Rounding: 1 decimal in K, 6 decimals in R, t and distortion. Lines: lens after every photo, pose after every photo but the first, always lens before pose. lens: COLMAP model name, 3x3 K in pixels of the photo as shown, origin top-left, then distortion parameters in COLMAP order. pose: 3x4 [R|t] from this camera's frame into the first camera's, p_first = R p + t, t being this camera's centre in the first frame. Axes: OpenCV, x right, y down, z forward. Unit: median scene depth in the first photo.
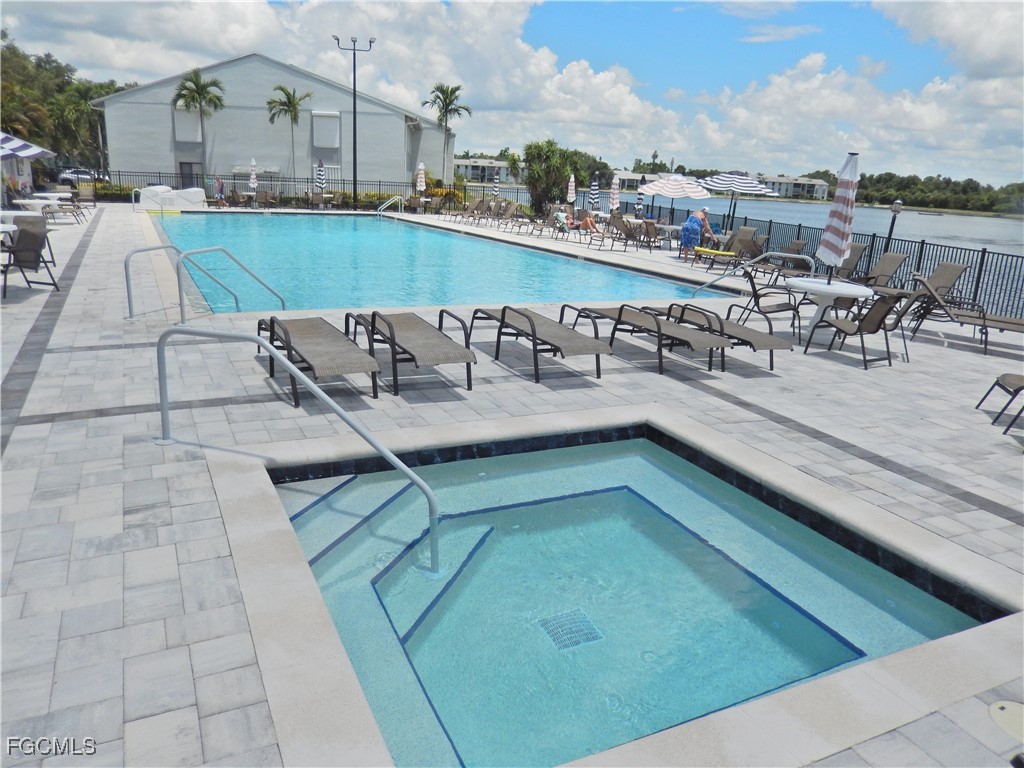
lens RADIAL K [[747.7, 0, 508.2], [0, 747.7, 386.0], [0, 0, 1]] dist [-0.046647, 0.001863]
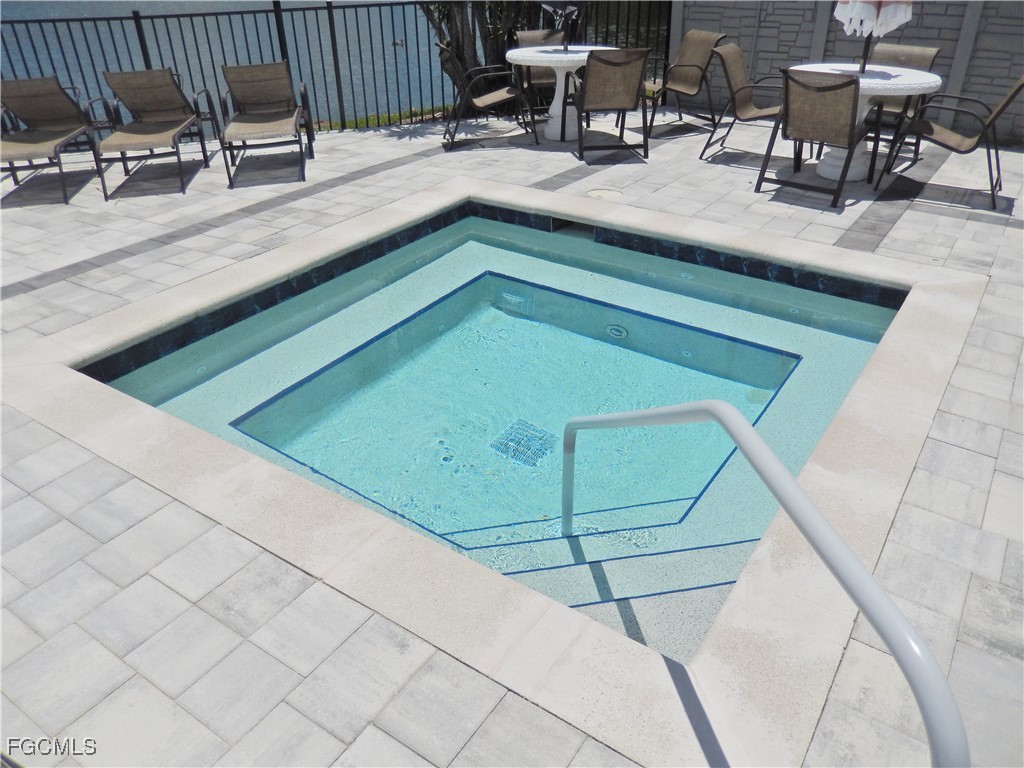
lens RADIAL K [[747.7, 0, 509.1], [0, 747.7, 380.9], [0, 0, 1]] dist [-0.046647, 0.001863]
pose [[-0.475416, -0.498512, 0.724890, -0.426569], [0.222676, 0.728946, 0.647343, -0.259593], [-0.851114, 0.469173, -0.235546, 0.939616]]
